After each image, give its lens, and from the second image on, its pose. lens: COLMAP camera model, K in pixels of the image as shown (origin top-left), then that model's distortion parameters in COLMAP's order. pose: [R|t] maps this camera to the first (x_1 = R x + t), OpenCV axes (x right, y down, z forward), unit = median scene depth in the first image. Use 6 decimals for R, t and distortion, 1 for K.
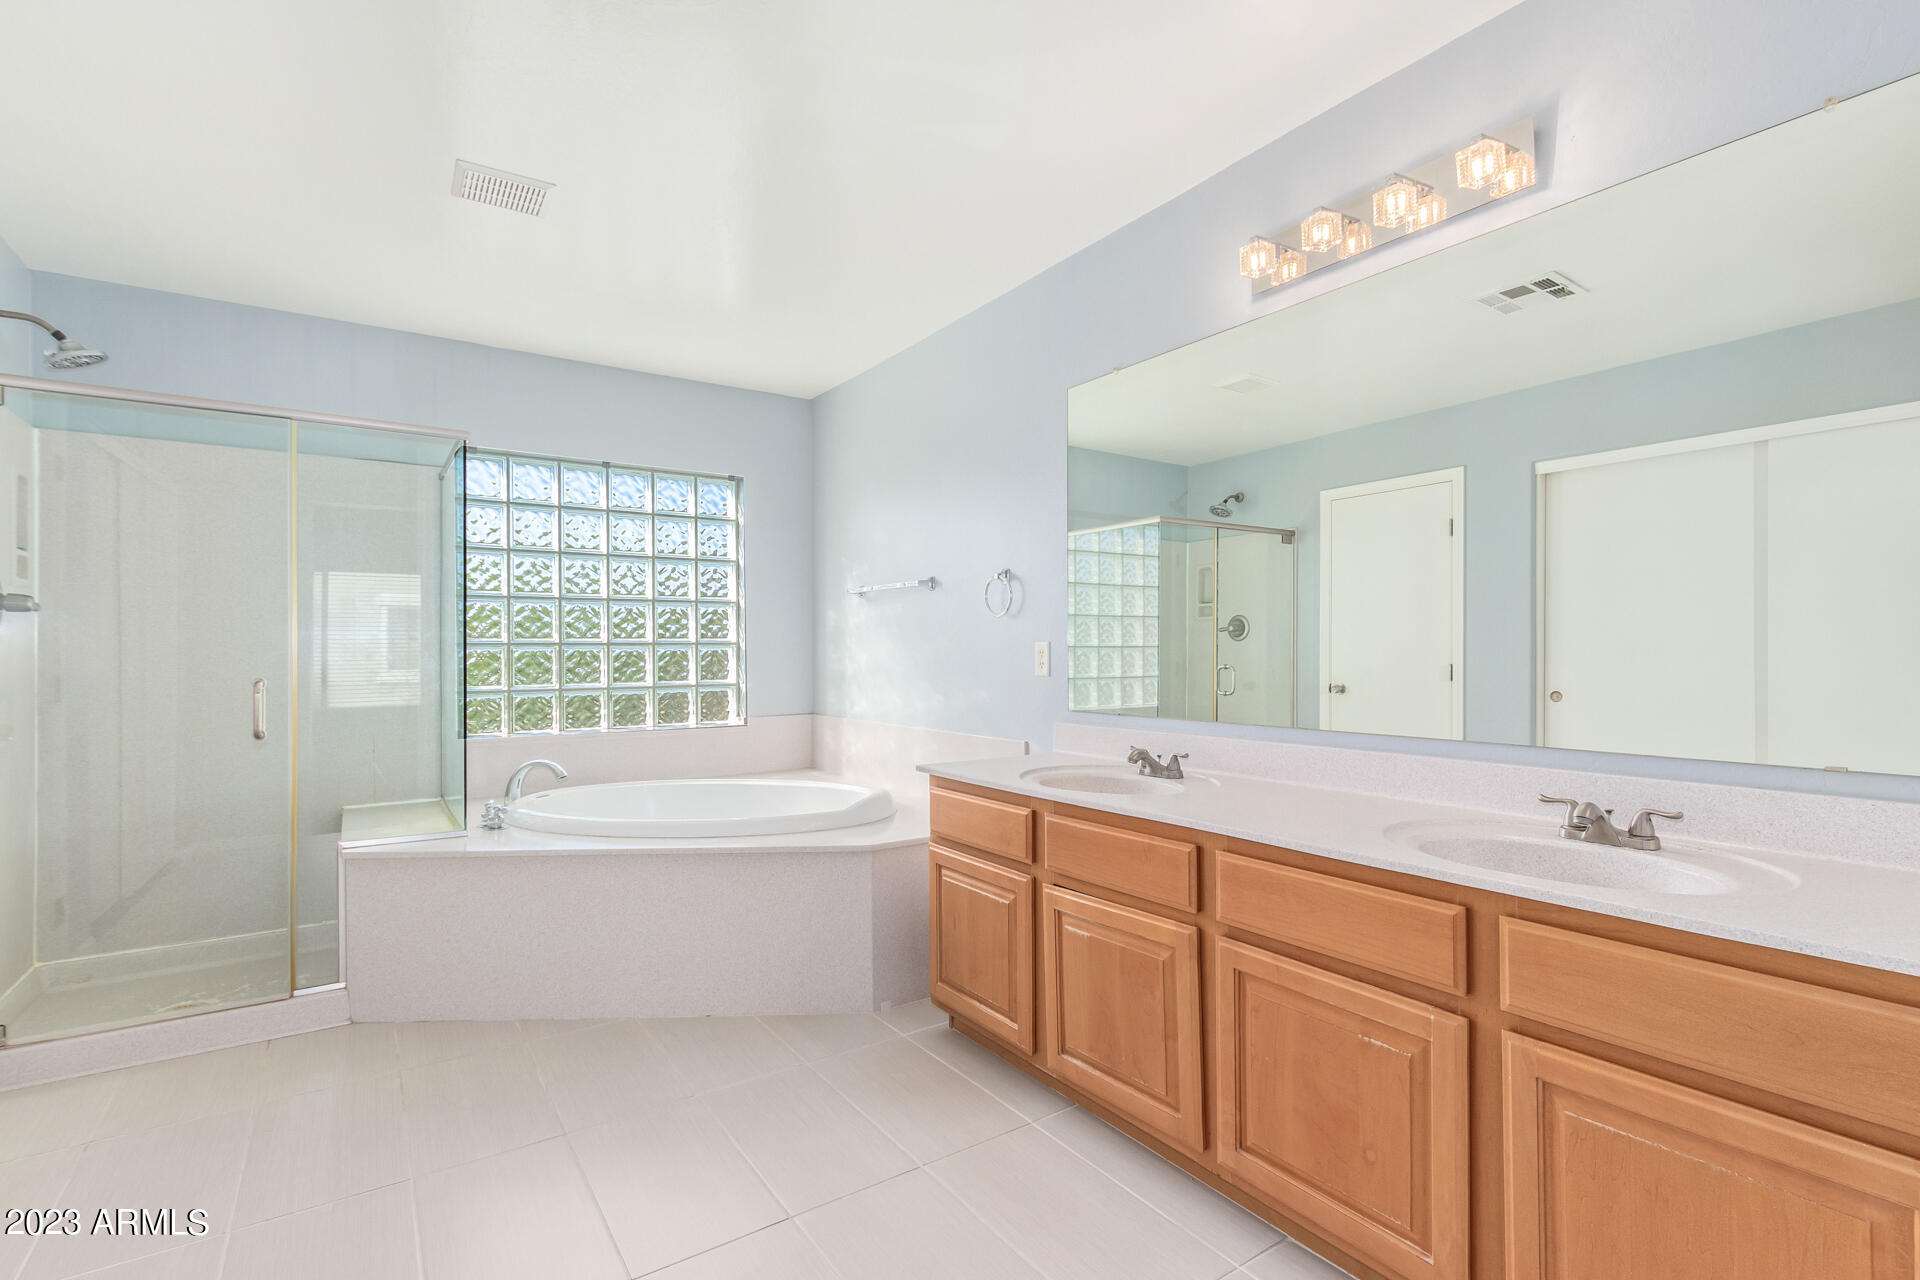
lens RADIAL K [[906.6, 0, 960.3], [0, 906.6, 645.5], [0, 0, 1]] dist [0.000669, -0.000022]
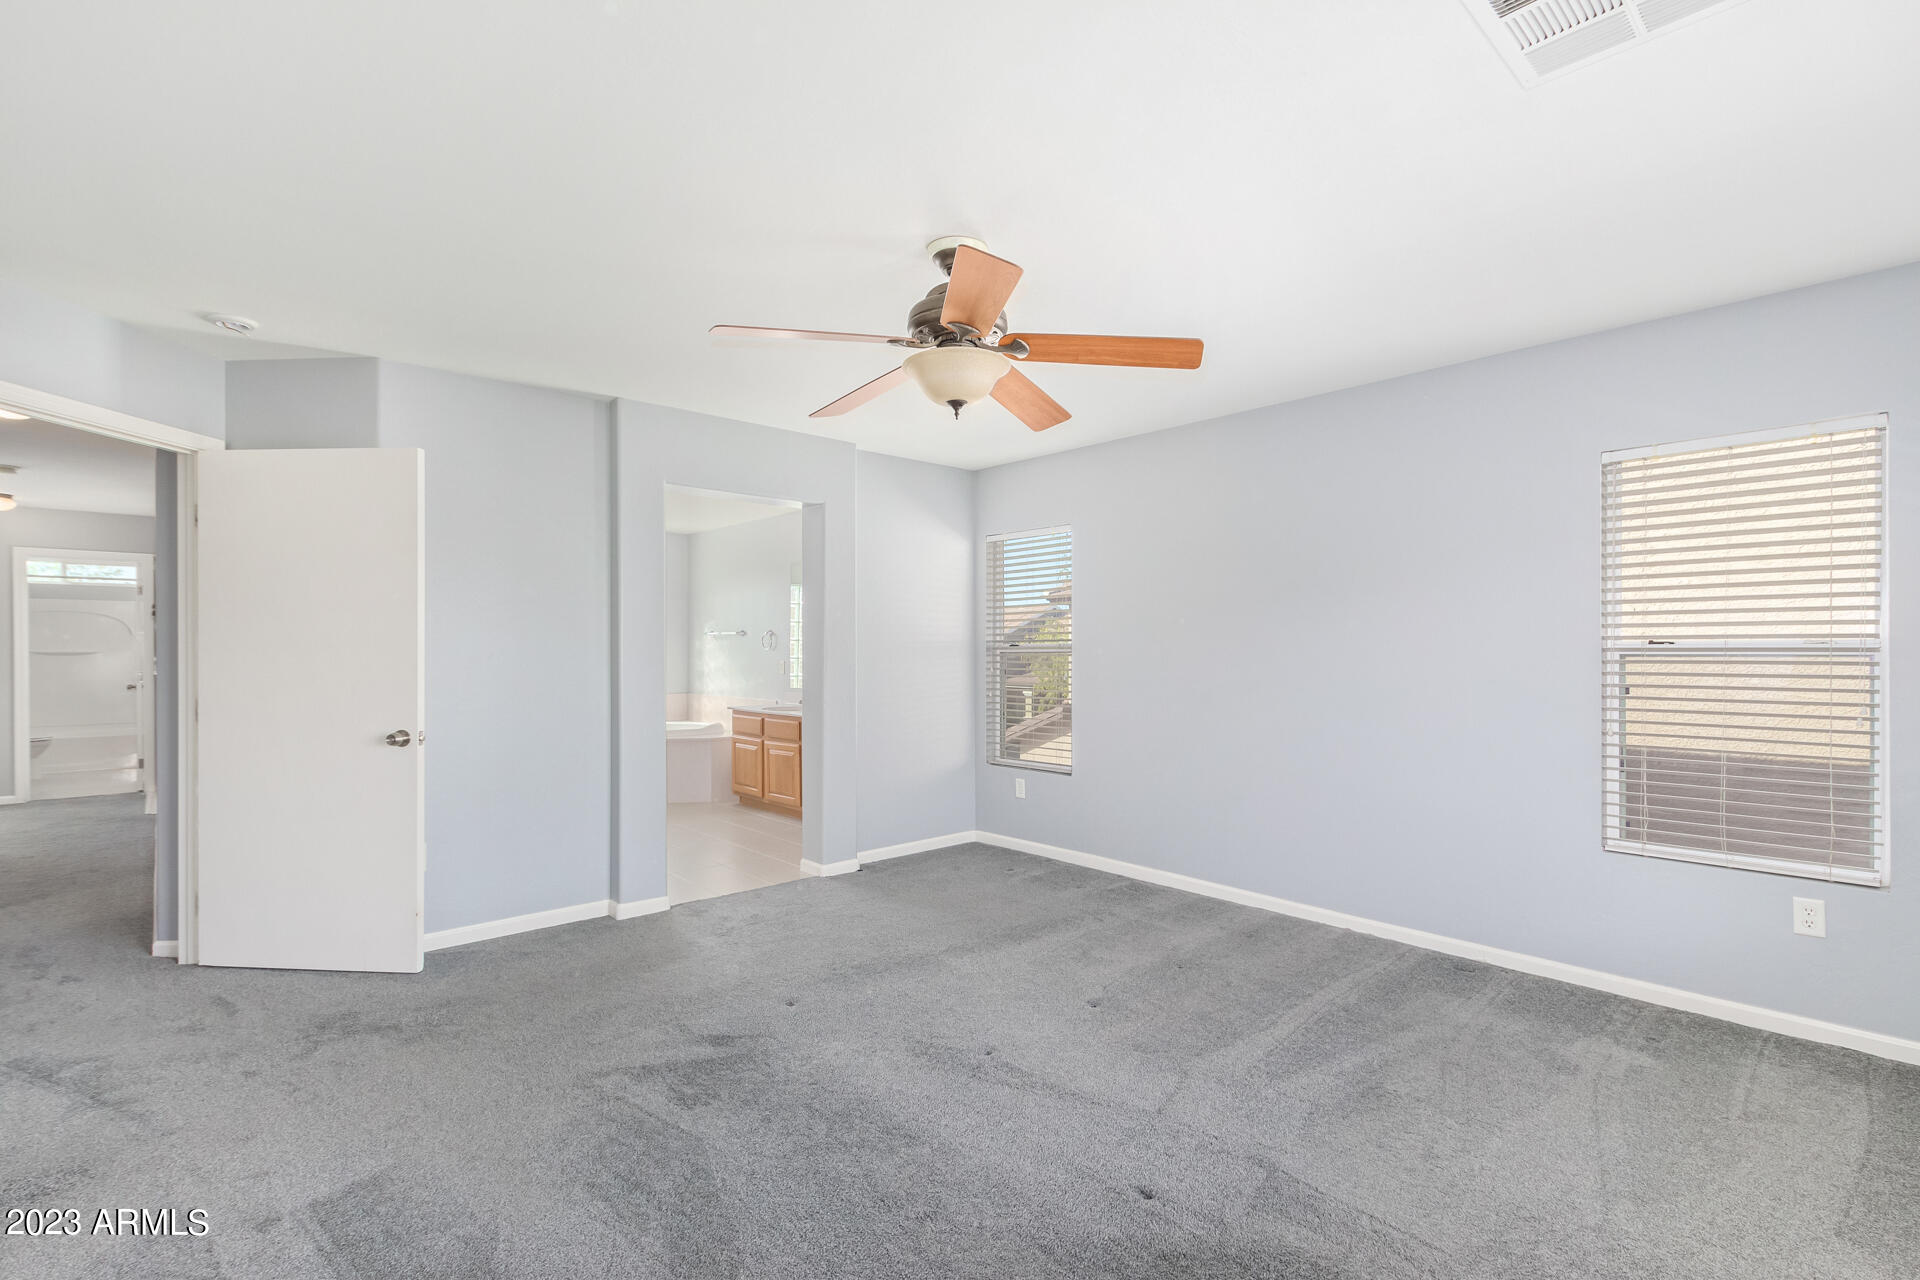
lens RADIAL K [[906.6, 0, 963.5], [0, 906.6, 648.0], [0, 0, 1]] dist [0.000669, -0.000022]
pose [[0.990488, 0.007135, 0.137411, 0.285699], [-0.008178, 0.999942, 0.007028, -0.070308], [-0.137352, -0.008085, 0.990489, -1.845110]]
